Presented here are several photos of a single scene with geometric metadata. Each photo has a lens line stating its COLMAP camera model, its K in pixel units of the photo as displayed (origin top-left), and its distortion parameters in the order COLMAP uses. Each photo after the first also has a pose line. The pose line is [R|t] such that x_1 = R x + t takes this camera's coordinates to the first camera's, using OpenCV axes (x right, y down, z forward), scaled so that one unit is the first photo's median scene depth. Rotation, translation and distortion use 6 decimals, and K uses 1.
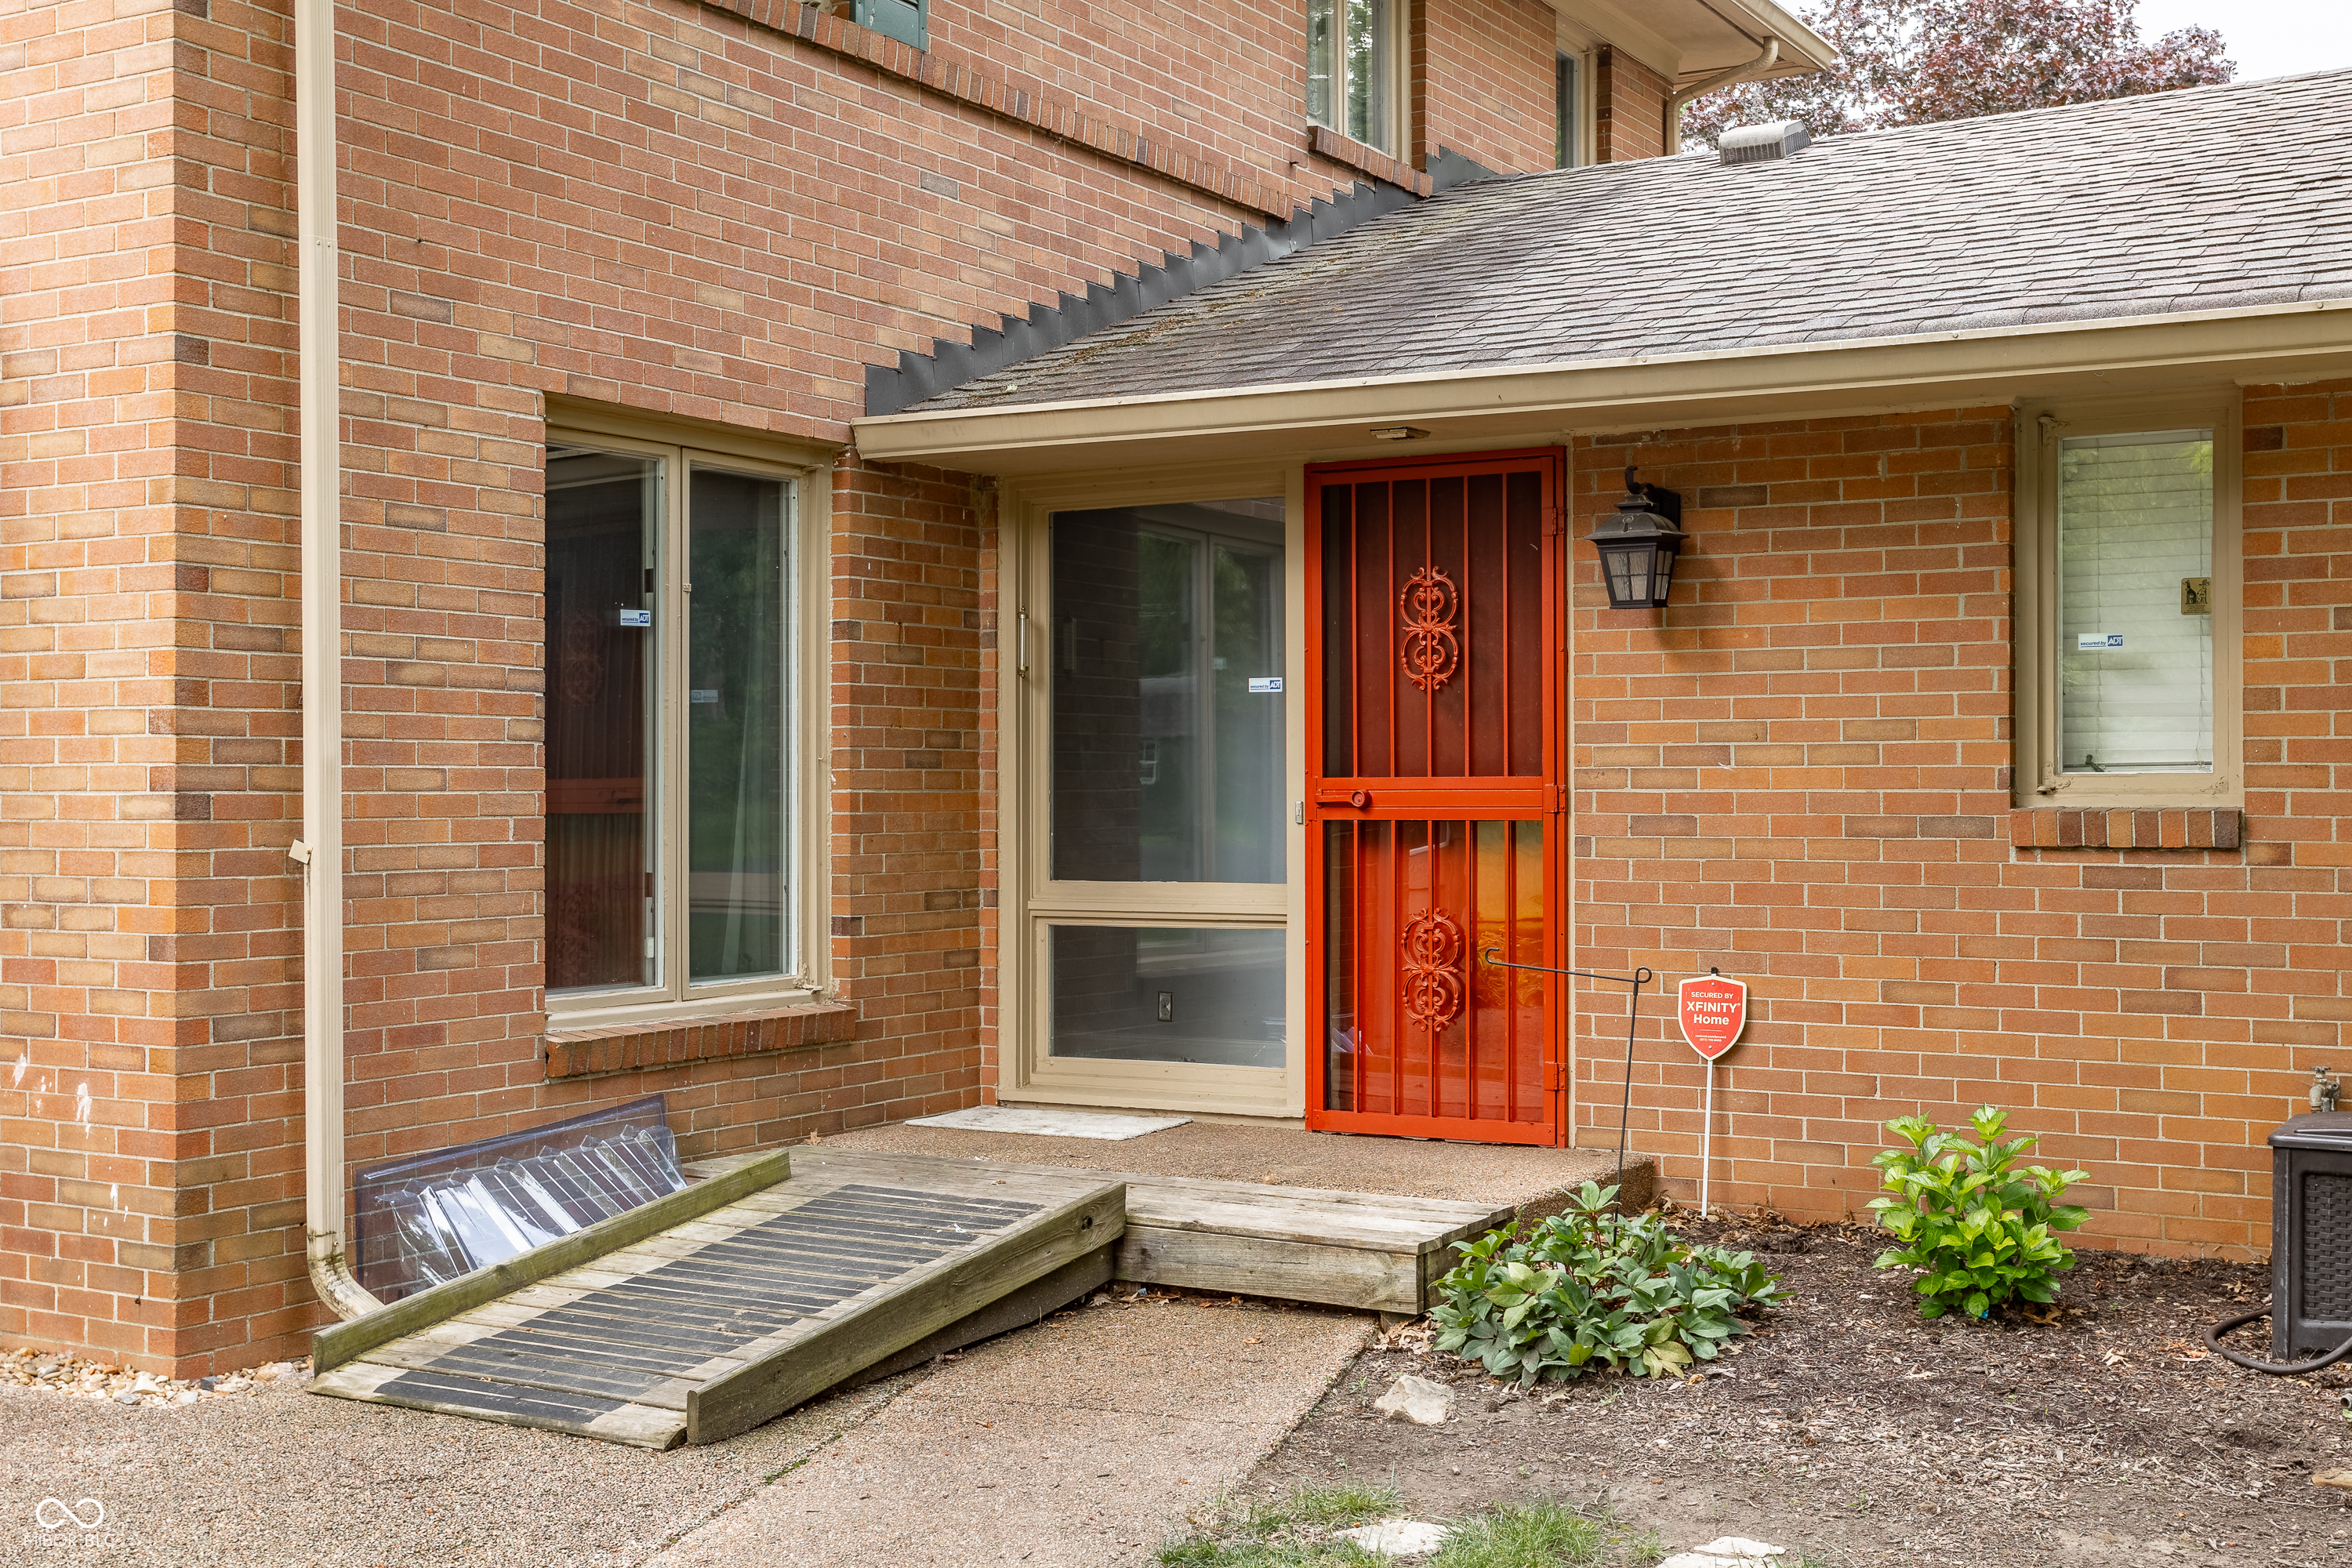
lens RADIAL K [[2710.4, 0, 1176.0], [0, 2710.4, 784.0], [0, 0, 1]] dist [0.003242, 0.012761]
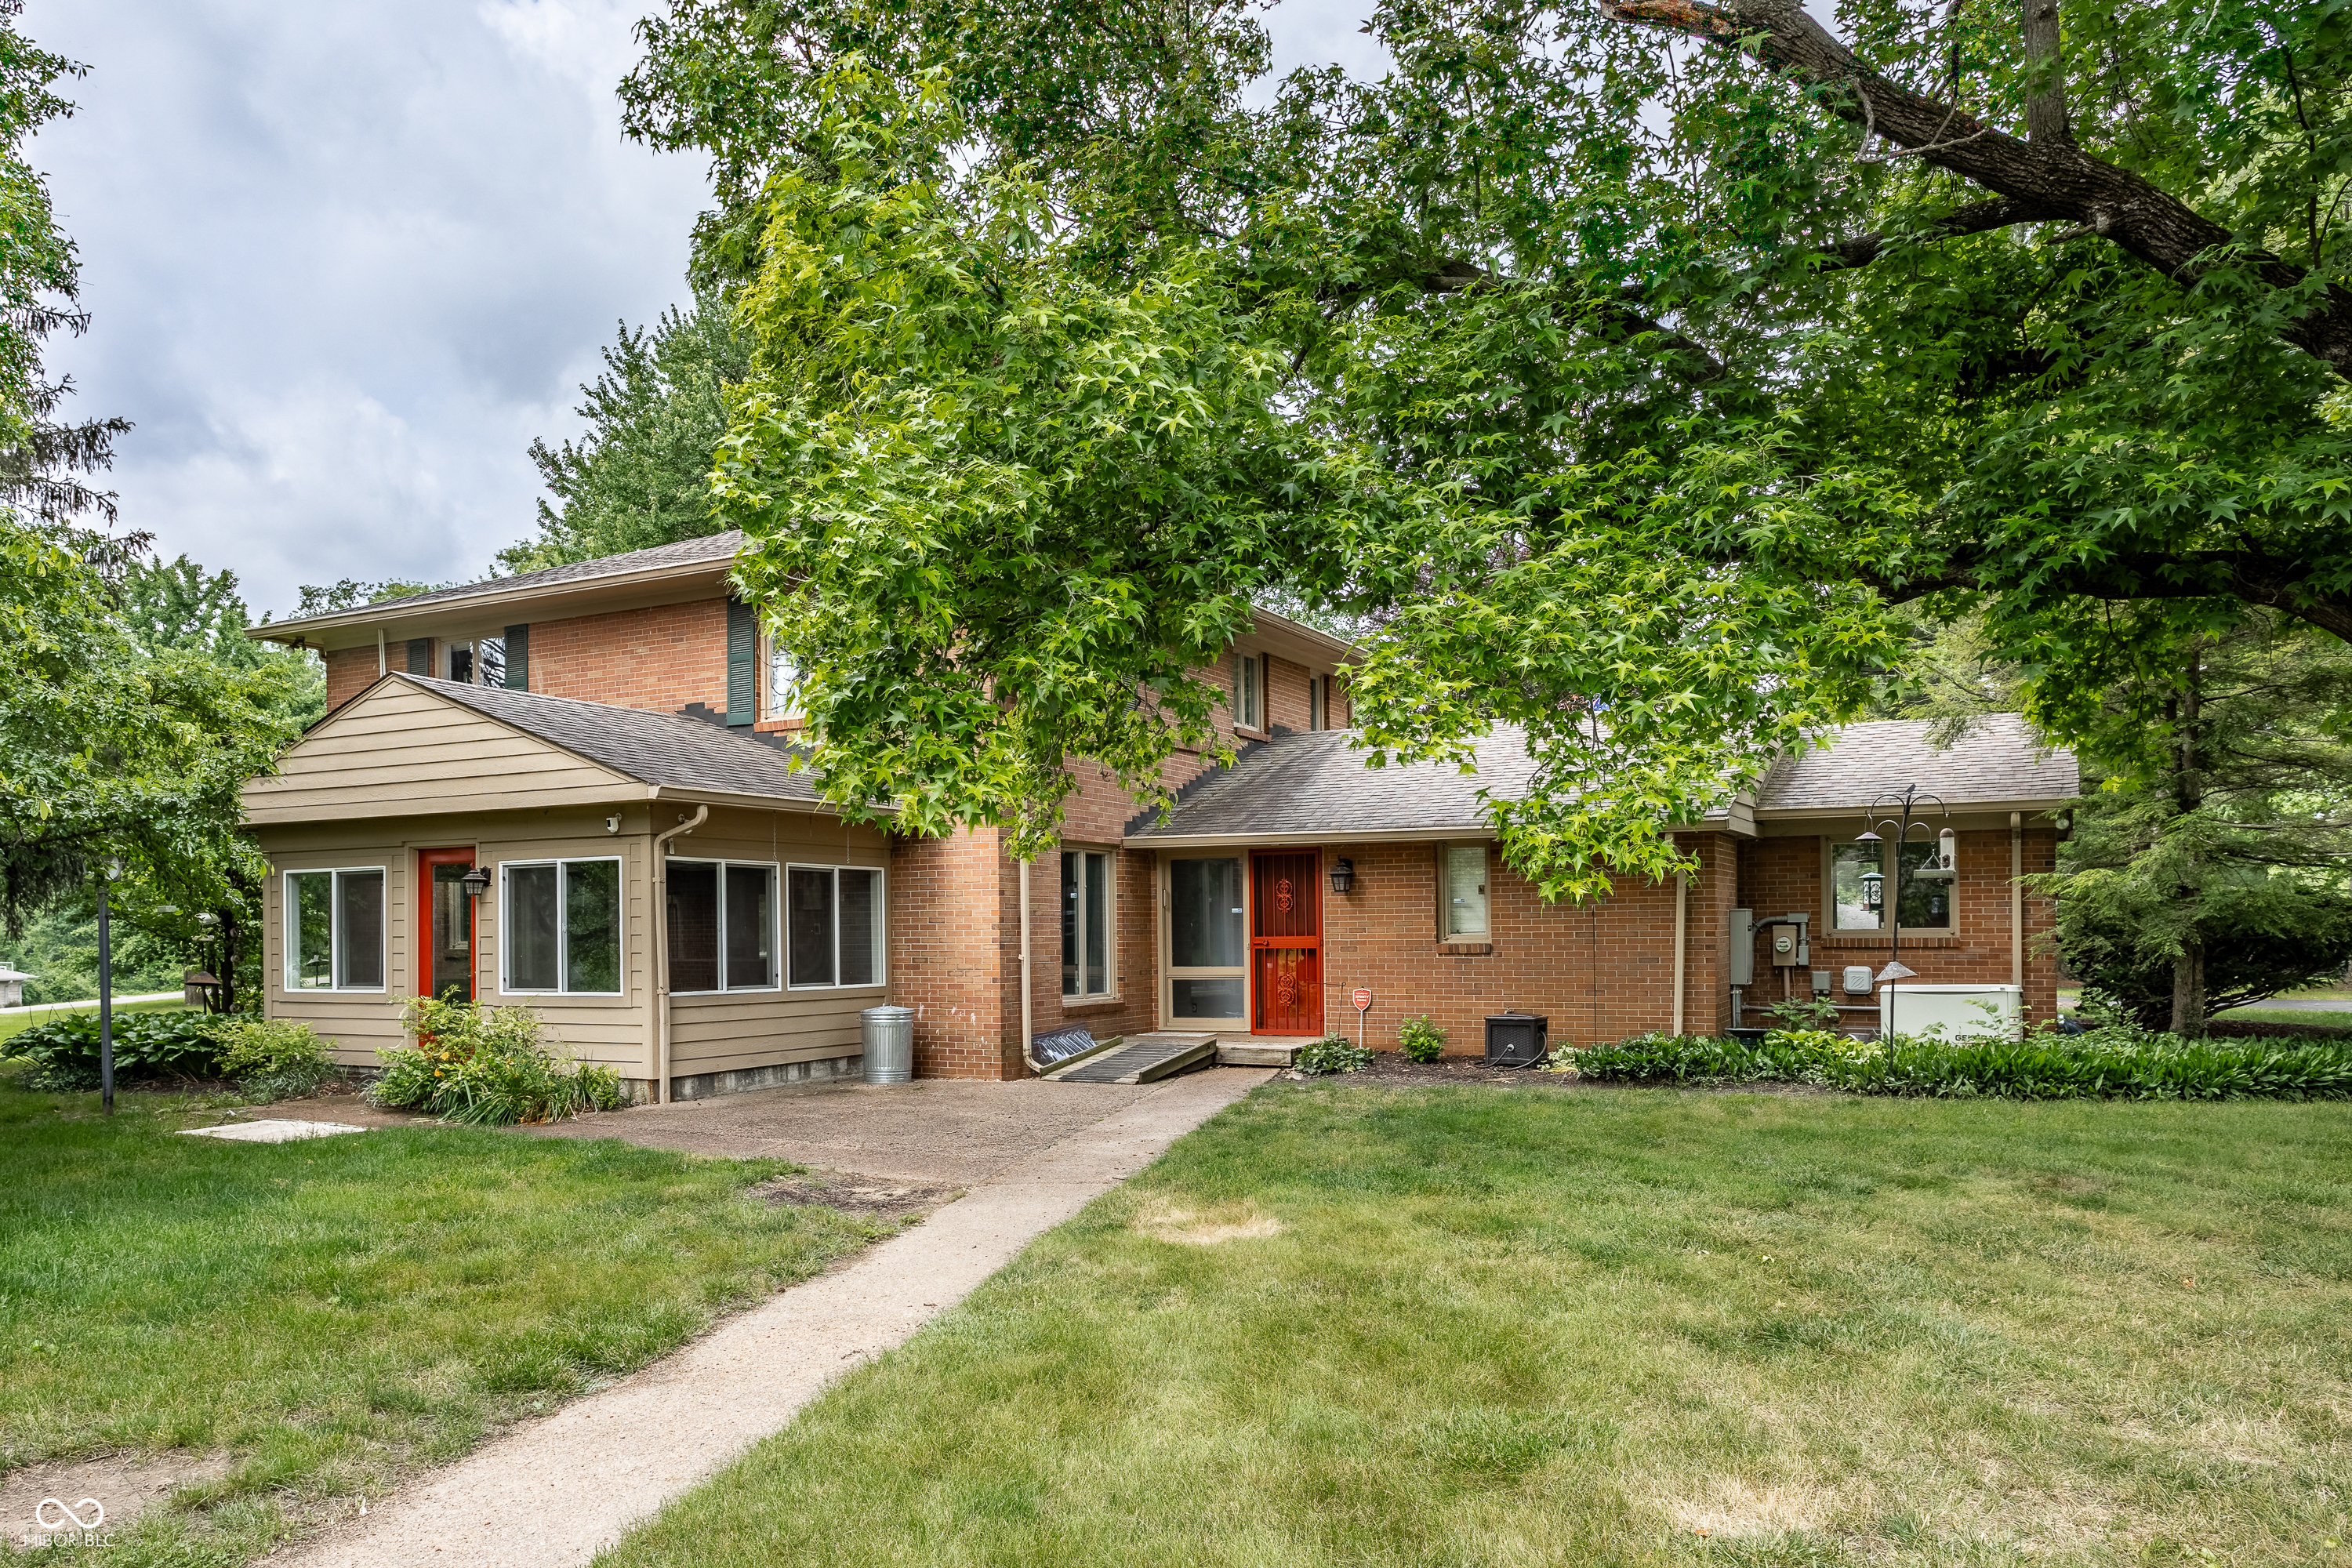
lens RADIAL K [[1680.9, 0, 1099.8], [0, 1680.9, 955.9], [0, 0, 1]] dist [0.003625, 0.001446]
pose [[0.999494, -0.007773, 0.030843, -0.235237], [0.007328, 0.999868, 0.014509, -0.011521], [-0.030952, -0.014276, 0.999419, -1.310012]]
